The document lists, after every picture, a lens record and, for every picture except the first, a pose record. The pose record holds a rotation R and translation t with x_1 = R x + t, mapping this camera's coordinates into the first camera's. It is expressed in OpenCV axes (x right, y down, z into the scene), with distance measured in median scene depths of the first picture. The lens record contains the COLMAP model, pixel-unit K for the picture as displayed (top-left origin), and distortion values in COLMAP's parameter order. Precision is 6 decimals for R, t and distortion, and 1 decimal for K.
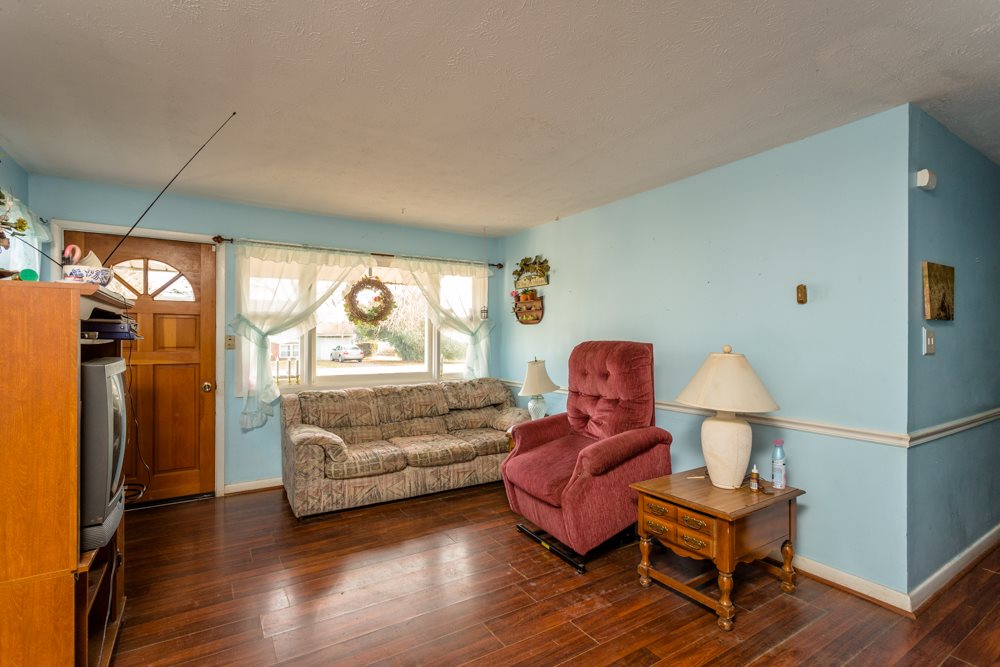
lens RADIAL K [[469.6, 0, 503.3], [0, 469.6, 343.1], [0, 0, 1]] dist [0.000529, 0.000220]
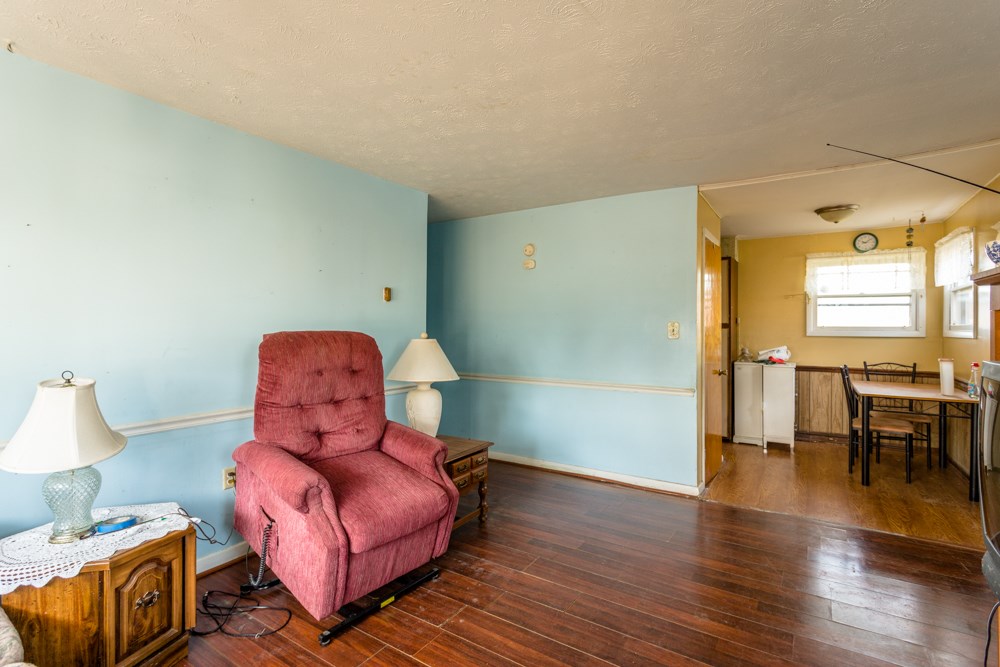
lens RADIAL K [[487.1, 0, 493.2], [0, 487.1, 328.4], [0, 0, 1]] dist [-0.000454, -0.000265]
pose [[-0.413276, -0.007840, 0.910572, -0.782339], [-0.000085, 0.999963, 0.008571, -0.017435], [-0.910606, 0.003464, -0.413262, 1.324715]]
